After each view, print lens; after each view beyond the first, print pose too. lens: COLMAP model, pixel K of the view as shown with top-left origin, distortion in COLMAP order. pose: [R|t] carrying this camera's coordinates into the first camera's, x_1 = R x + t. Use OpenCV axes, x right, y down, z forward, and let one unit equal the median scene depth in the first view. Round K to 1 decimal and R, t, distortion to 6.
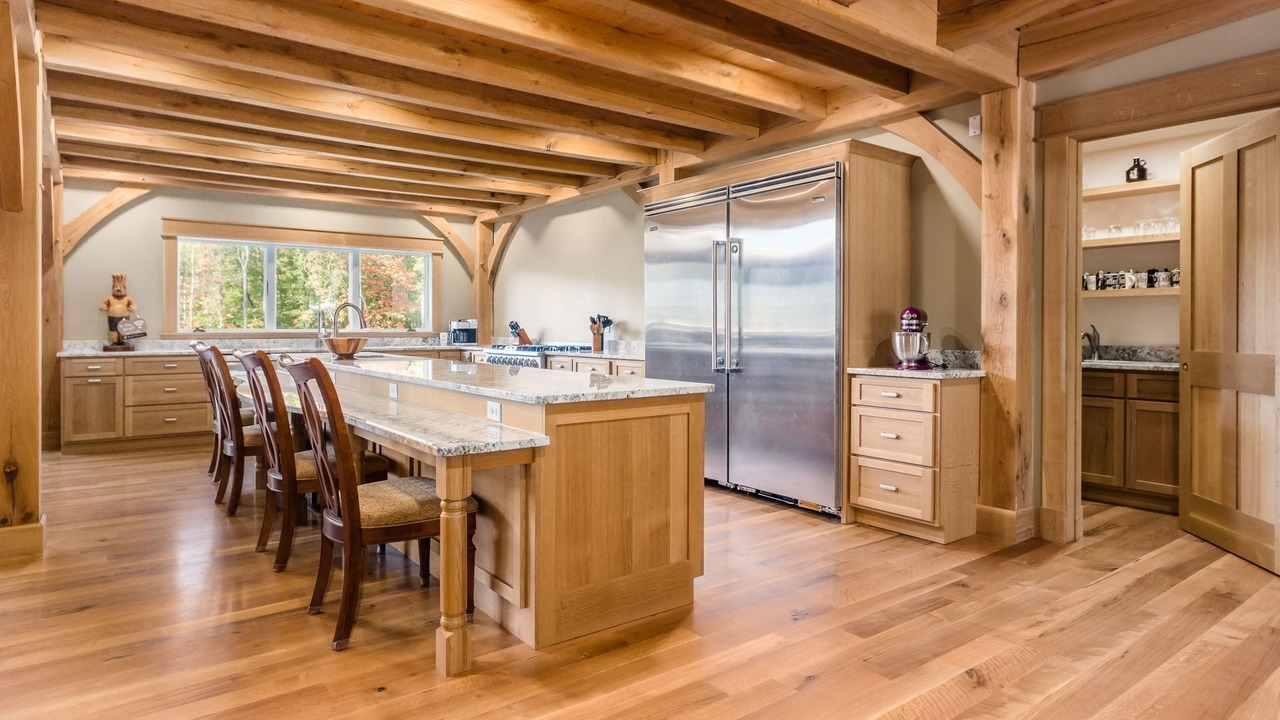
lens RADIAL K [[711.8, 0, 637.5], [0, 711.8, 330.5], [0, 0, 1]] dist [-0.002311, -0.000644]
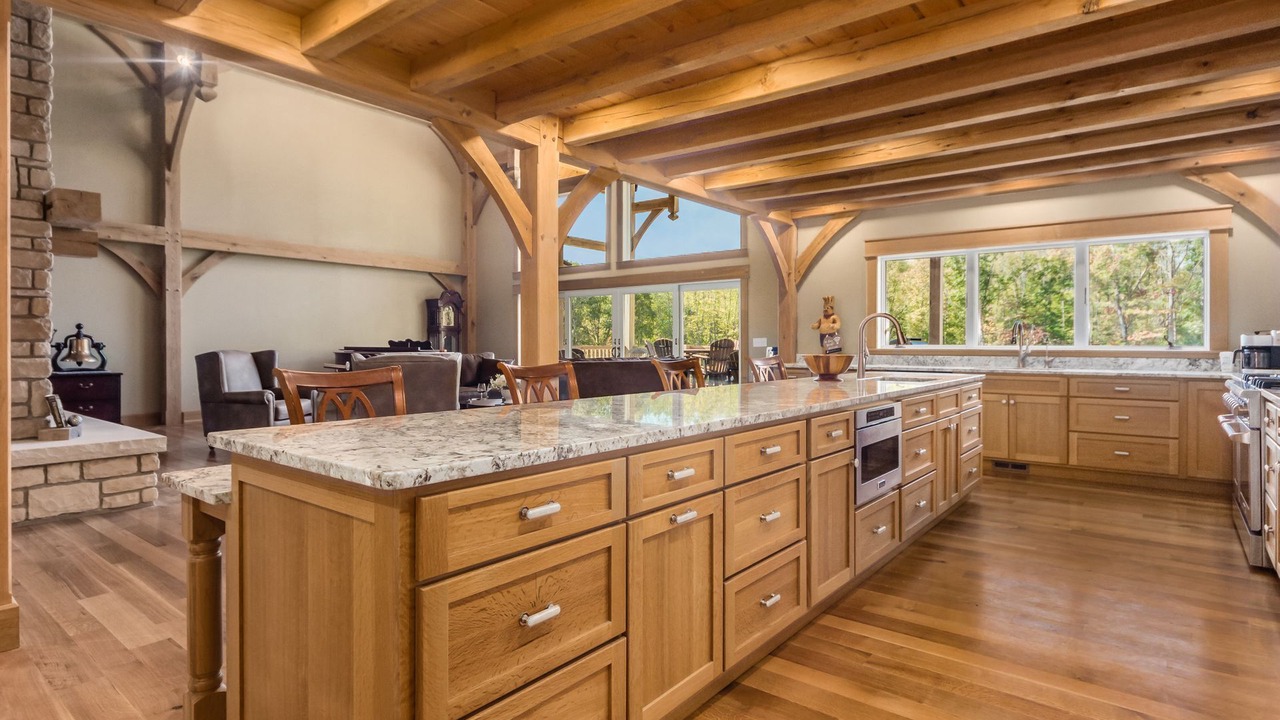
lens RADIAL K [[666.8, 0, 632.8], [0, 666.8, 347.0], [0, 0, 1]] dist [-0.002586, -0.003228]
pose [[0.247601, 0.004081, -0.968853, 0.183615], [-0.007150, 0.999972, 0.002385, 0.000884], [0.968836, 0.006337, 0.247624, 0.360212]]
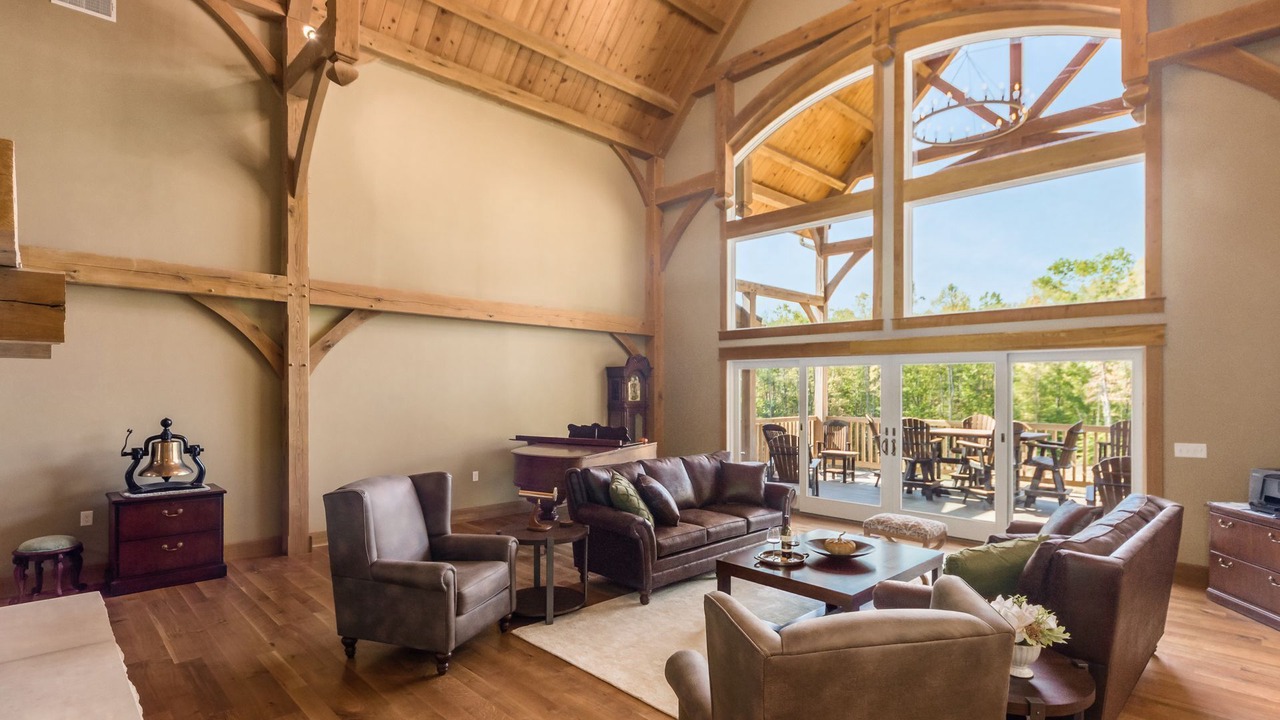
lens RADIAL K [[630.4, 0, 652.9], [0, 630.4, 394.5], [0, 0, 1]] dist [-0.001214, -0.001367]
pose [[0.138951, 0.010427, -0.990244, -0.282803], [-0.012117, 0.999888, 0.008829, -0.062458], [0.990225, 0.010772, 0.139062, 0.204850]]
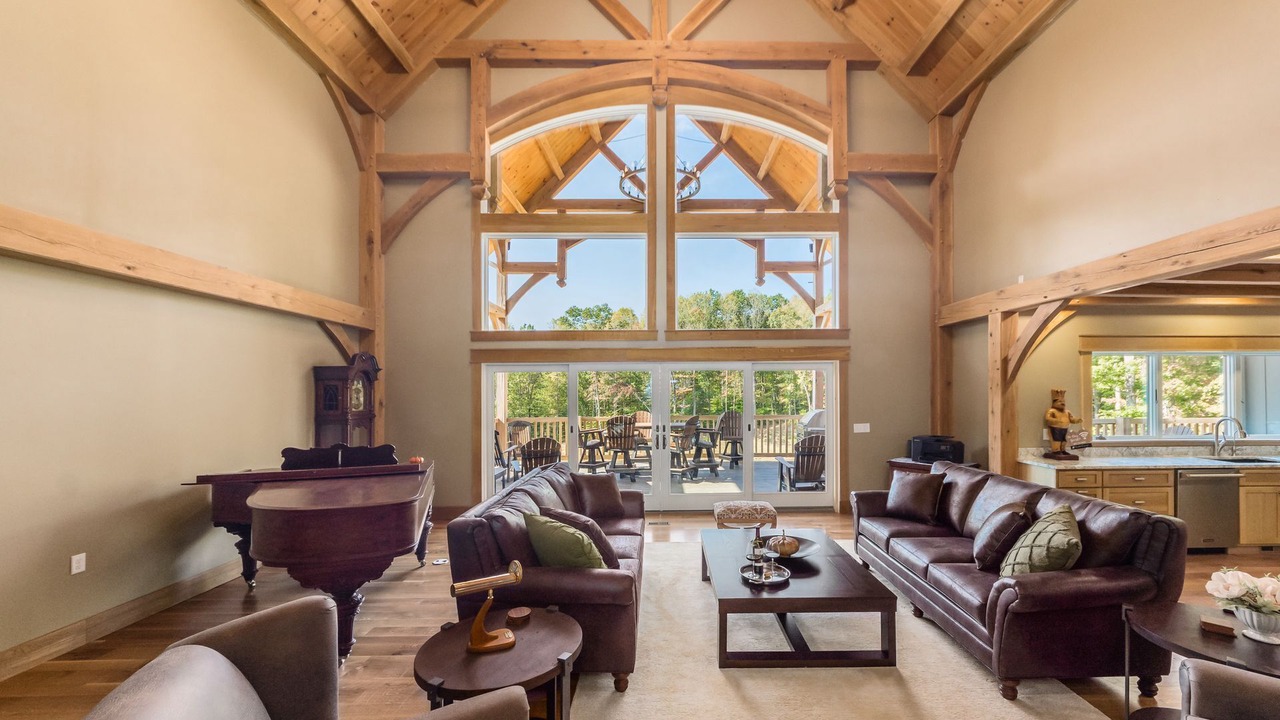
lens RADIAL K [[480.3, 0, 673.2], [0, 480.3, 389.9], [0, 0, 1]] dist [-0.000729, -0.000225]
pose [[0.813597, -0.010248, -0.581340, -0.647661], [0.004563, 0.999926, -0.011241, -0.060422], [0.581412, 0.006493, 0.813583, 0.036421]]
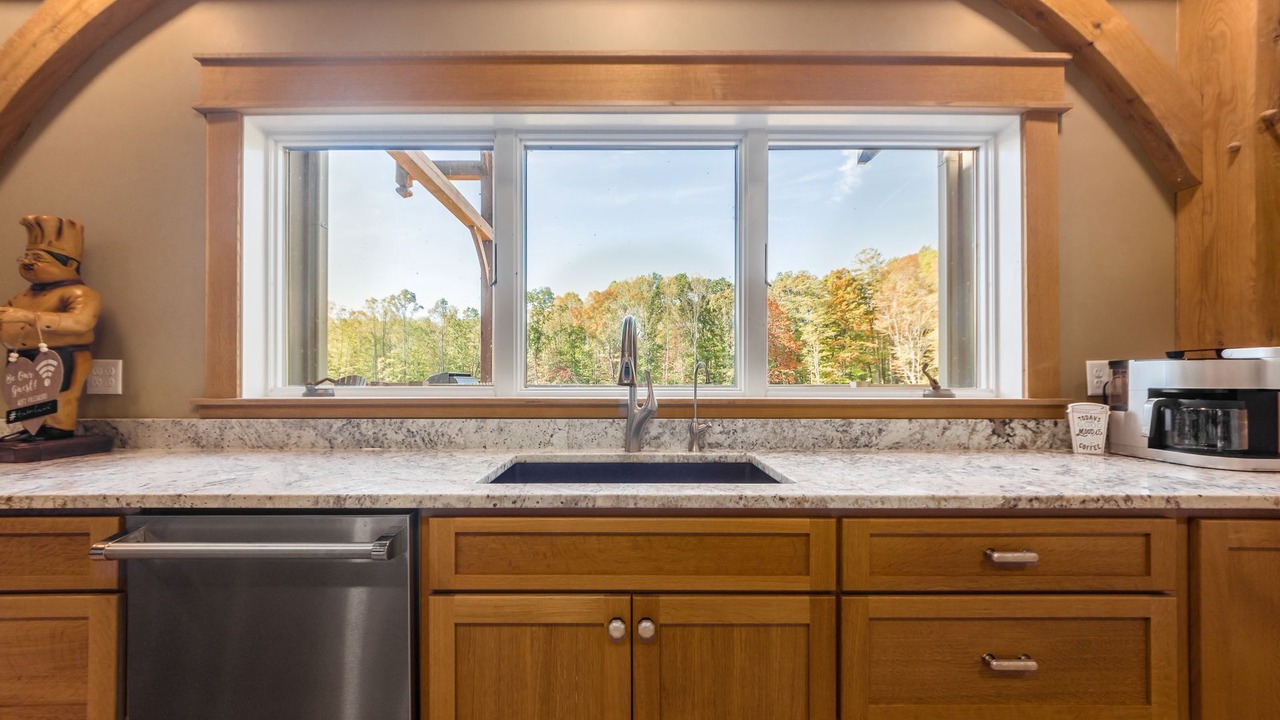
lens RADIAL K [[480.3, 0, 627.6], [0, 480.3, 375.1], [0, 0, 1]] dist [-0.000729, -0.000225]
pose [[0.796543, -0.006599, -0.604546, -0.319839], [-0.002708, 0.999891, -0.014483, -0.004524], [0.604576, 0.013173, 0.796439, 0.814512]]
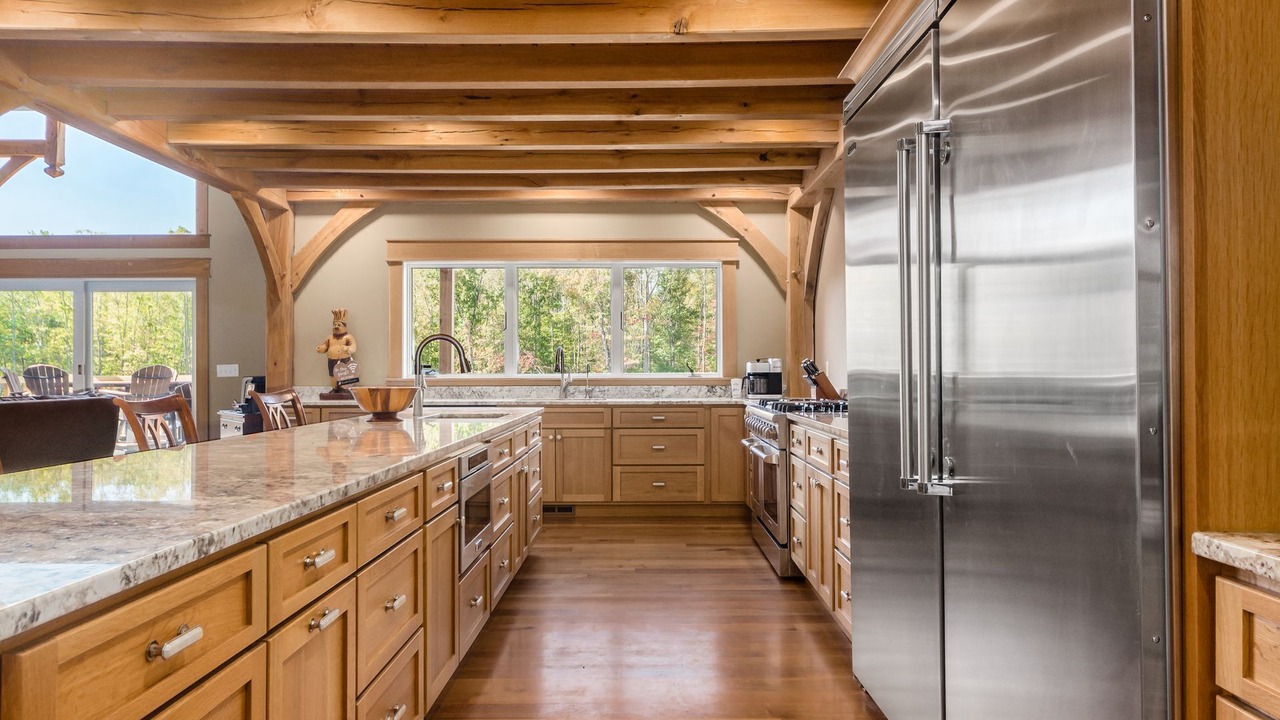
lens RADIAL K [[874.2, 0, 647.5], [0, 874.2, 358.7], [0, 0, 1]] dist [0.002708, 0.001131]
pose [[0.804224, -0.011554, -0.594213, 0.157620], [-0.000219, 0.999805, -0.019737, 0.000359], [0.594326, 0.016003, 0.804065, 0.311273]]
